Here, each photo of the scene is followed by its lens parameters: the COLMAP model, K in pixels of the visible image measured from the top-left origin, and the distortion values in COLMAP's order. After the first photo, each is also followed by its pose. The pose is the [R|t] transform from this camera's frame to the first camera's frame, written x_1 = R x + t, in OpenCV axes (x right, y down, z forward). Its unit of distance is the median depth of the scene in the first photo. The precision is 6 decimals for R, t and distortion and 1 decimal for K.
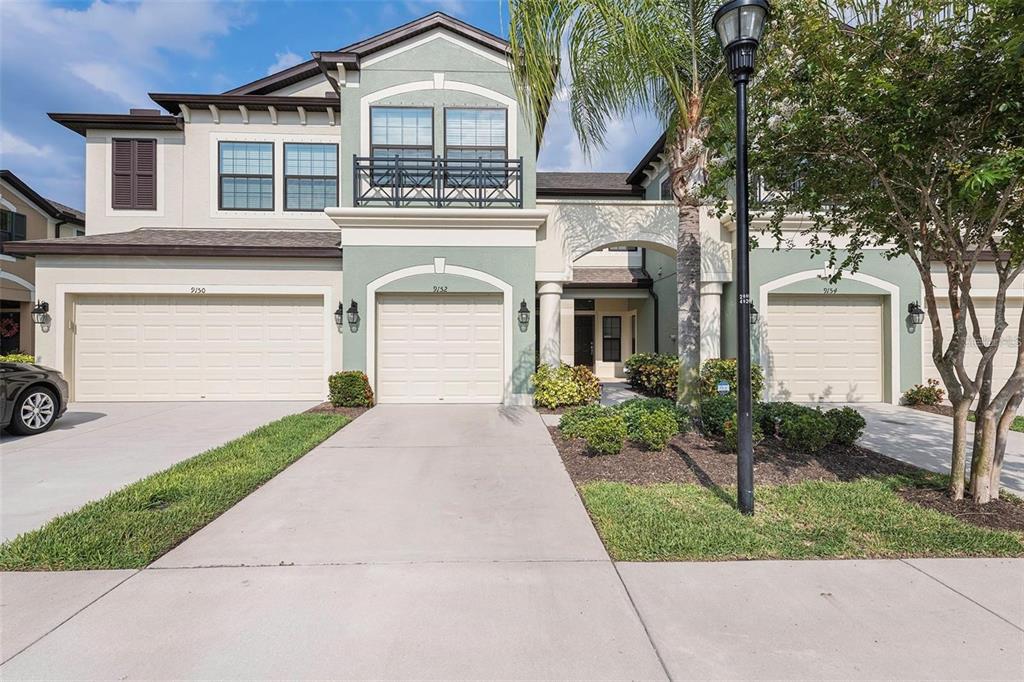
lens RADIAL K [[503.9, 0, 512.0], [0, 503.9, 341.0], [0, 0, 1]] dist [0.004344, -0.001459]
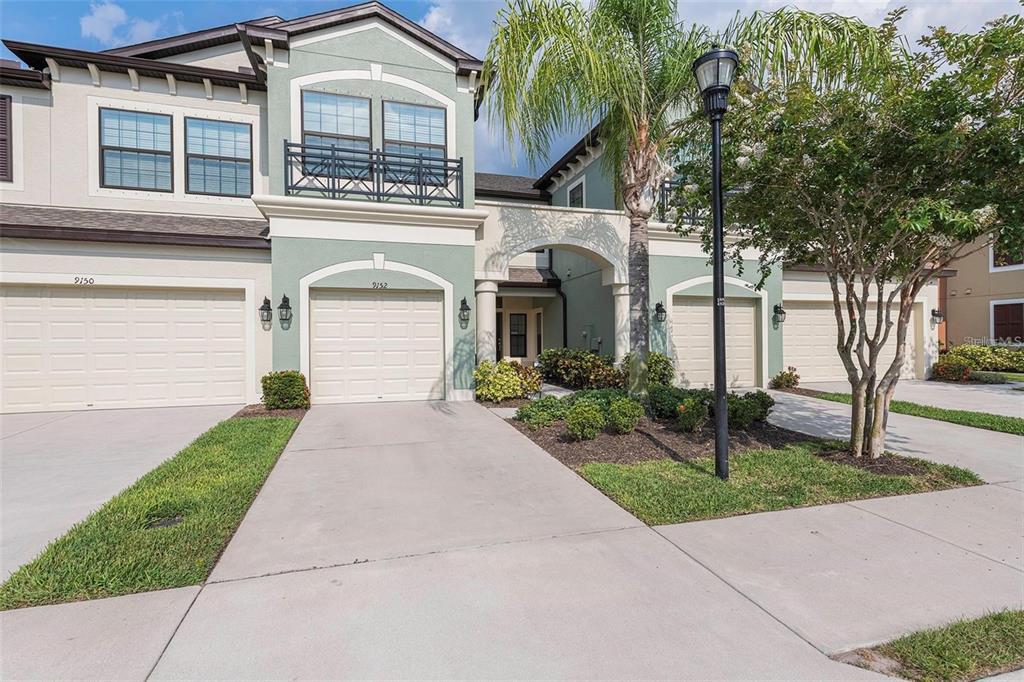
lens RADIAL K [[503.9, 0, 512.0], [0, 503.9, 341.0], [0, 0, 1]] dist [0.004344, -0.001459]
pose [[0.966519, -0.007003, 0.256499, -0.146145], [0.005185, 0.999956, 0.007762, -0.000888], [-0.256542, -0.006172, 0.966513, -0.015783]]
